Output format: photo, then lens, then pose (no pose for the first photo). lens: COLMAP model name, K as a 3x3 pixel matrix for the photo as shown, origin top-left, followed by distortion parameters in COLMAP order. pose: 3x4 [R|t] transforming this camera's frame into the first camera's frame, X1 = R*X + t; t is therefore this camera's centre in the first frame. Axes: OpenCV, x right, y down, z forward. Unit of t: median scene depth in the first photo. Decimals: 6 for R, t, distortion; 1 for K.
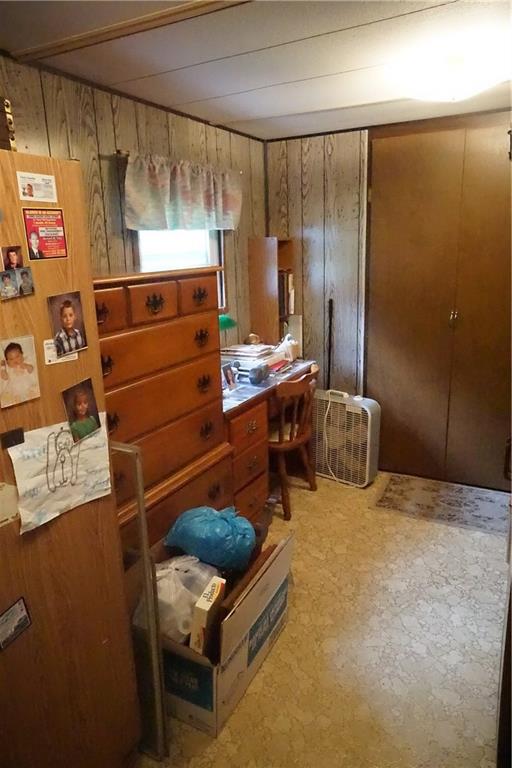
lens RADIAL K [[518.9, 0, 253.1], [0, 518.9, 378.9], [0, 0, 1]] dist [-0.036717, 0.037889]
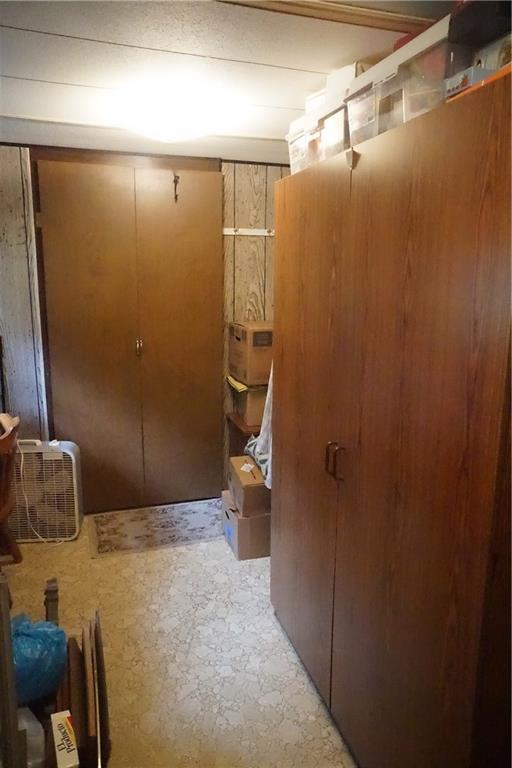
lens RADIAL K [[518.9, 0, 253.9], [0, 518.9, 378.8], [0, 0, 1]] dist [-0.036717, 0.037889]
pose [[0.688705, -0.114052, 0.716016, -0.195592], [0.150061, 0.988590, 0.013133, -0.034222], [-0.709343, 0.098401, 0.697961, 0.125539]]
